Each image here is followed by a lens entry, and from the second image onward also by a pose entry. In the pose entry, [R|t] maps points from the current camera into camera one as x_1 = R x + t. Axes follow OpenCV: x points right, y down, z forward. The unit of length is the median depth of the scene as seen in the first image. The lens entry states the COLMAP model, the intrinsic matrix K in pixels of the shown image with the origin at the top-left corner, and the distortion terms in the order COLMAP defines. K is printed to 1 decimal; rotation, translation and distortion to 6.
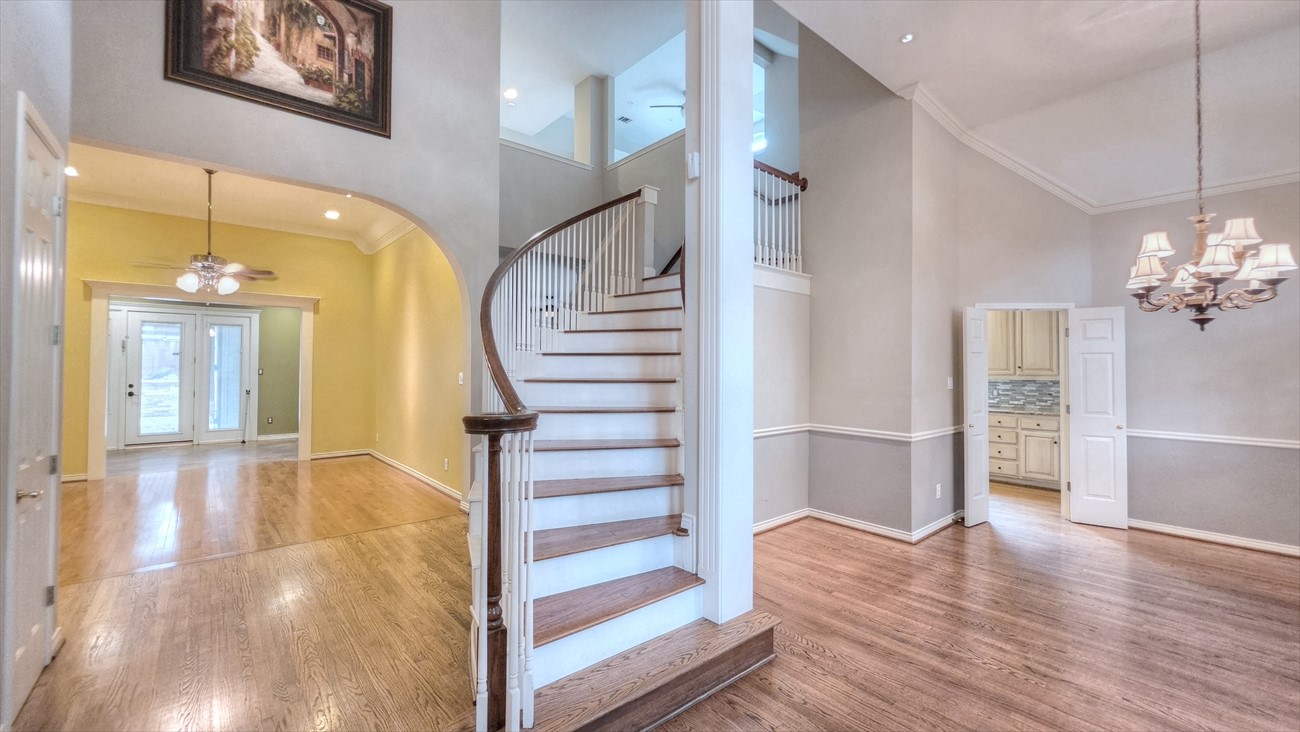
lens RADIAL K [[522.0, 0, 649.4], [0, 522.0, 357.3], [0, 0, 1]] dist [-0.004681, 0.001040]
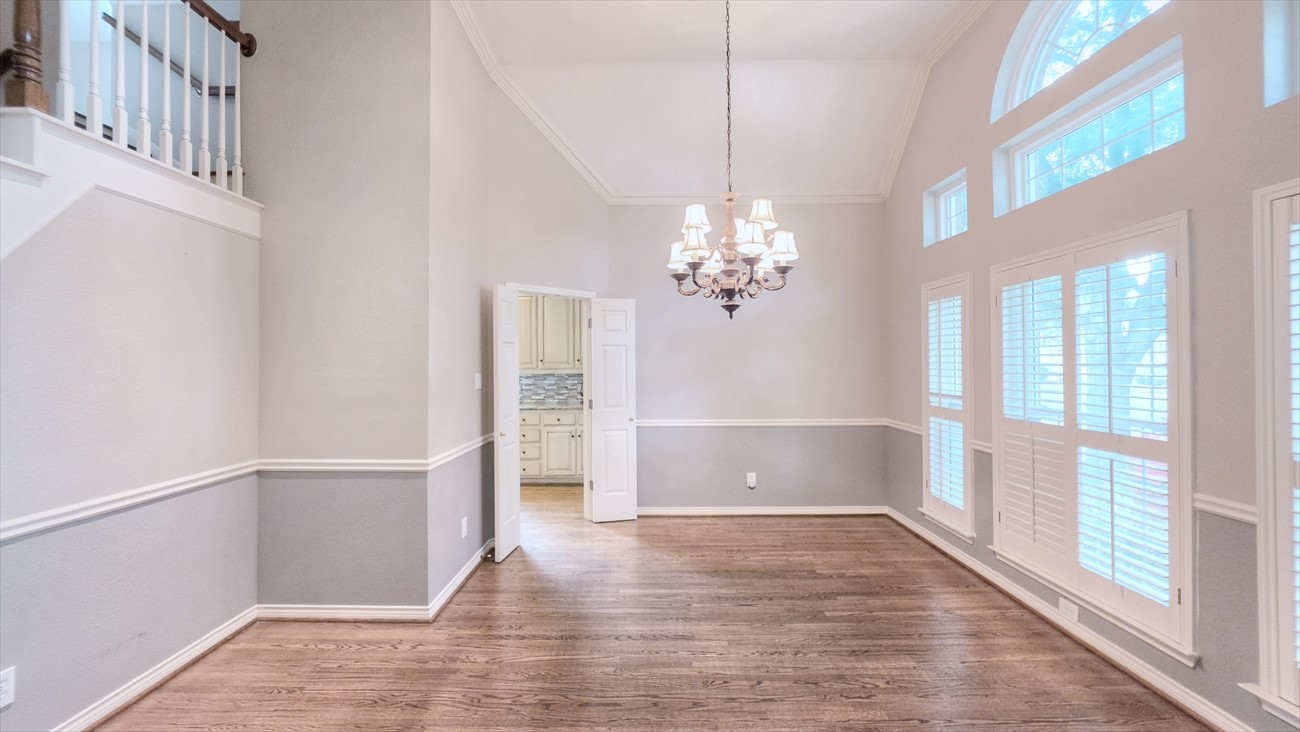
lens RADIAL K [[522.0, 0, 646.9], [0, 522.0, 357.2], [0, 0, 1]] dist [-0.004681, 0.001040]
pose [[0.660271, -0.002694, 0.751023, 0.167399], [-0.003930, 0.999967, 0.007042, 0.007894], [-0.751017, -0.007602, 0.660239, 0.312891]]
